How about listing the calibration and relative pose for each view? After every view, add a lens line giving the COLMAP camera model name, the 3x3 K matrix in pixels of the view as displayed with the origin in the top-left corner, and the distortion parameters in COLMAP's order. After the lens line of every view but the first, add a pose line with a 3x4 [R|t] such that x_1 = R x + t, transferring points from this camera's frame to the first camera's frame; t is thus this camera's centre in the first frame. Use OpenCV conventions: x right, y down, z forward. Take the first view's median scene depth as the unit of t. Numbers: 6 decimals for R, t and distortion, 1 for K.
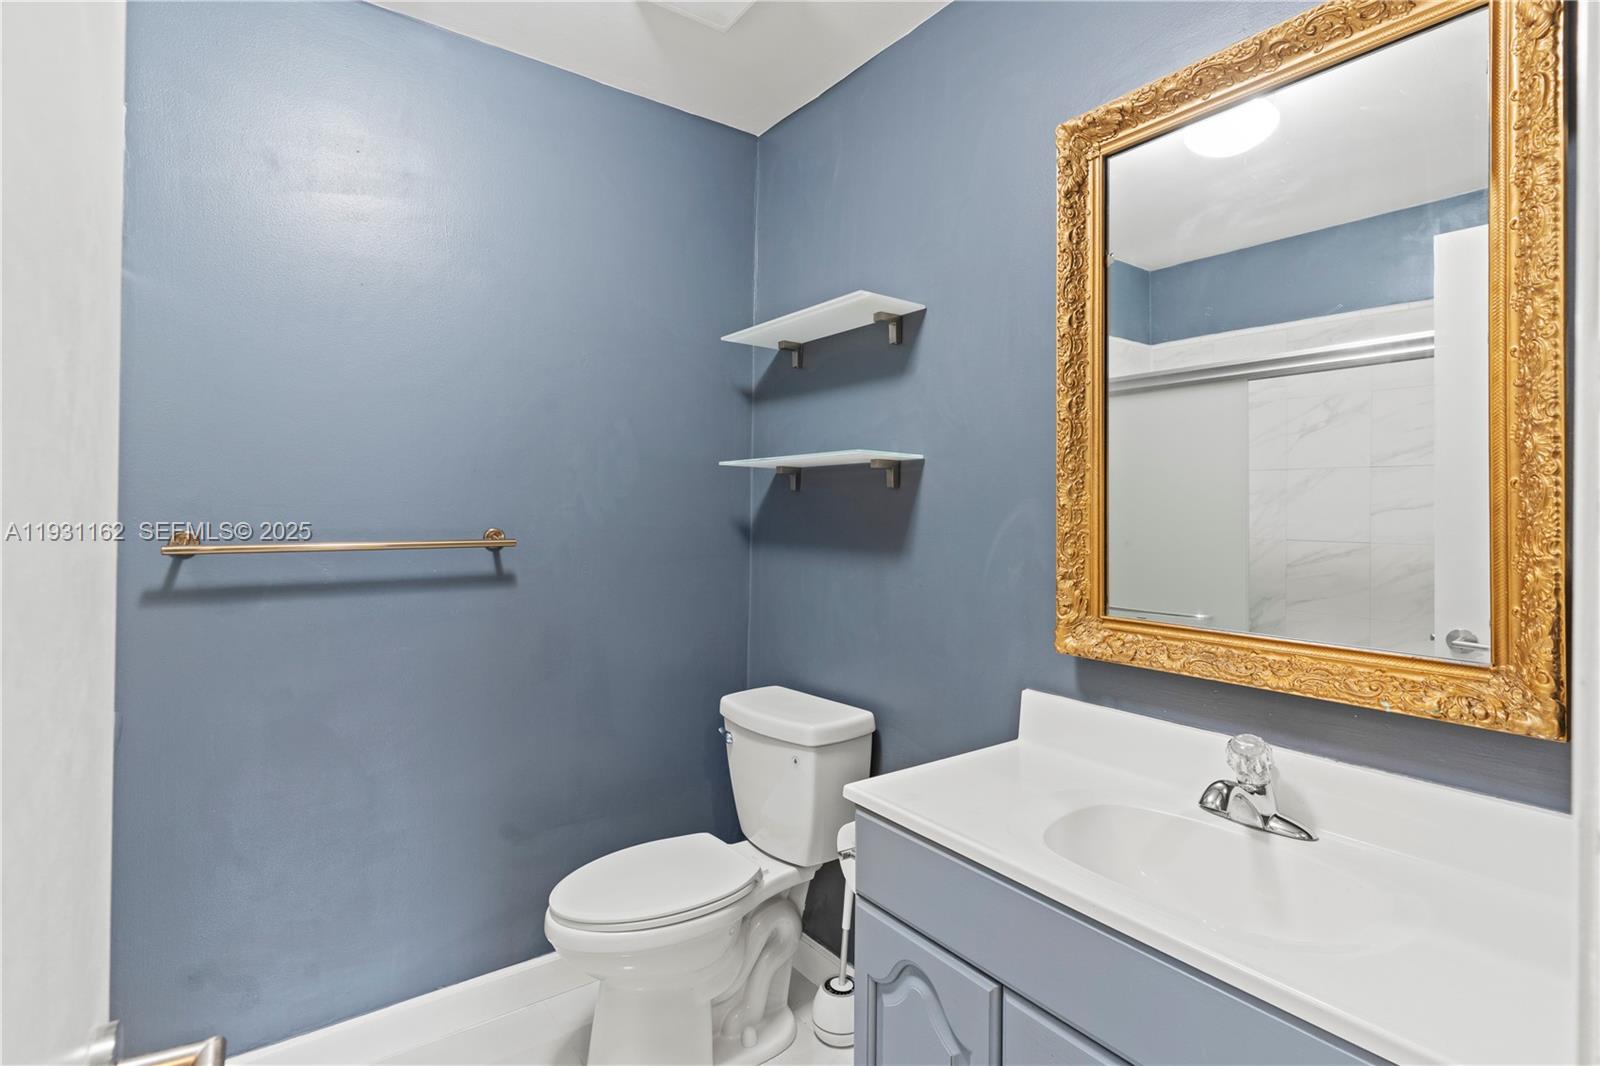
lens RADIAL K [[766.1, 0, 797.5], [0, 766.1, 517.7], [0, 0, 1]] dist [0.001664, -0.000154]
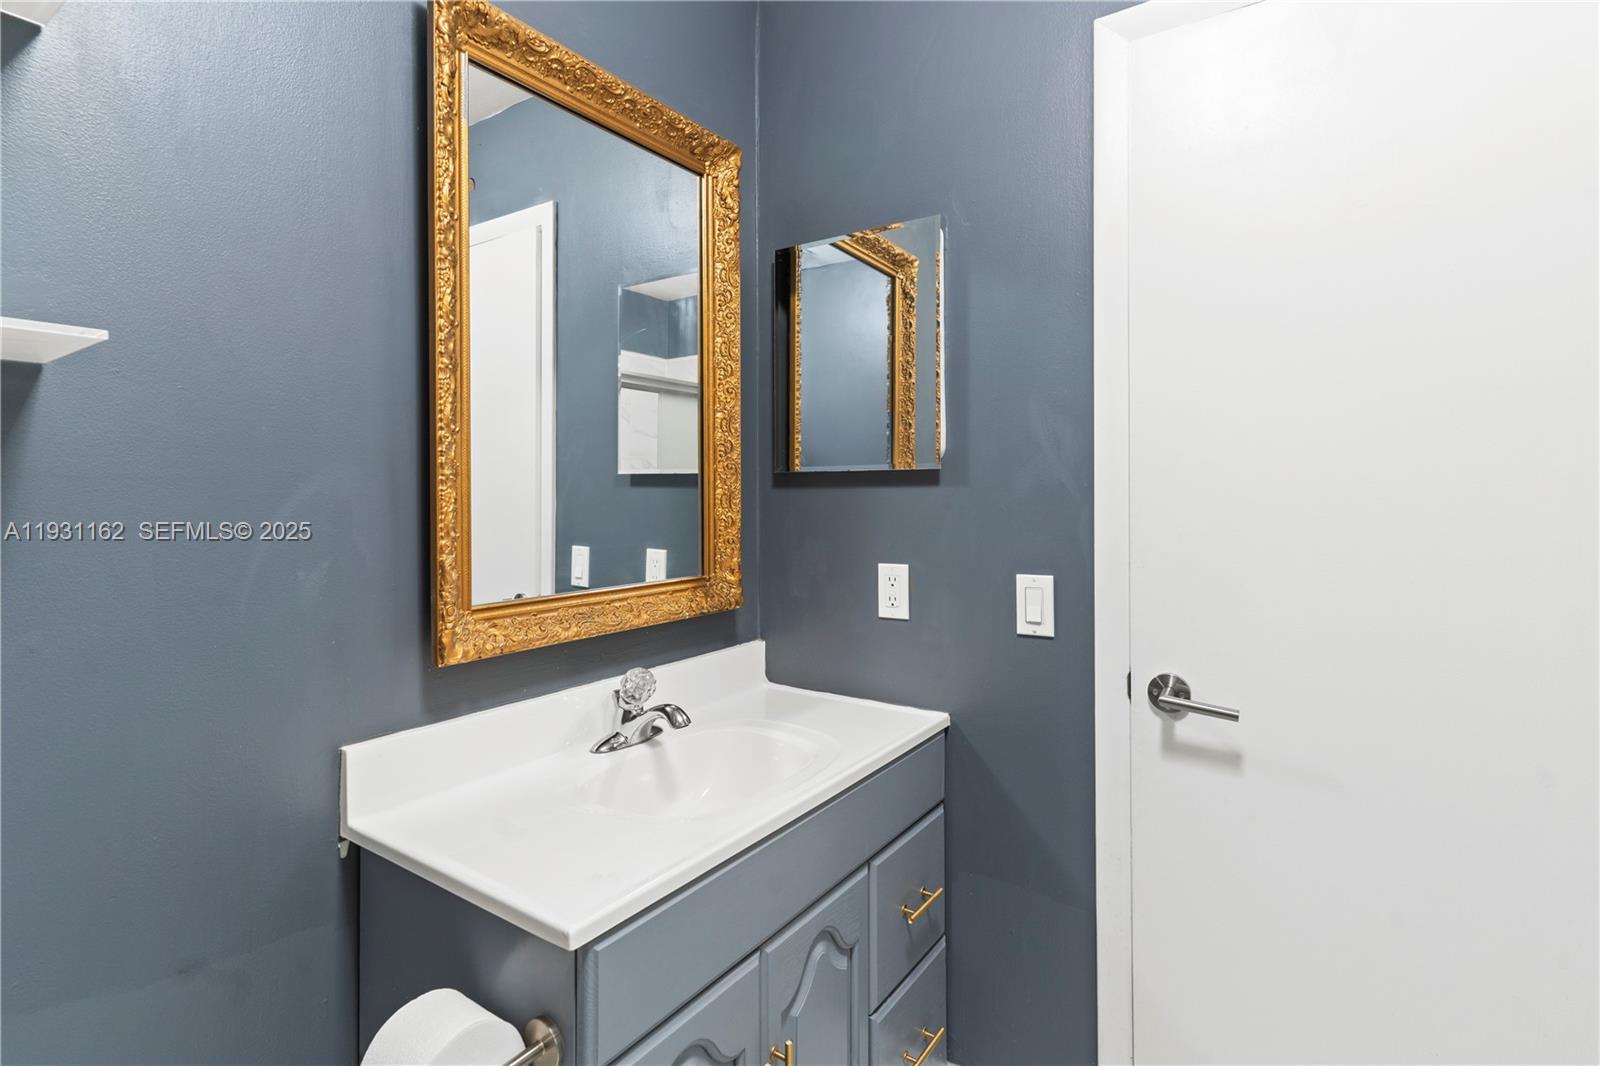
lens RADIAL K [[766.1, 0, 797.5], [0, 766.1, 517.7], [0, 0, 1]] dist [0.001664, -0.000154]
pose [[-0.321841, -0.034029, 0.946182, -0.589540], [0.004682, 0.999284, 0.037532, -0.003397], [-0.946782, 0.016509, -0.321451, 1.053211]]
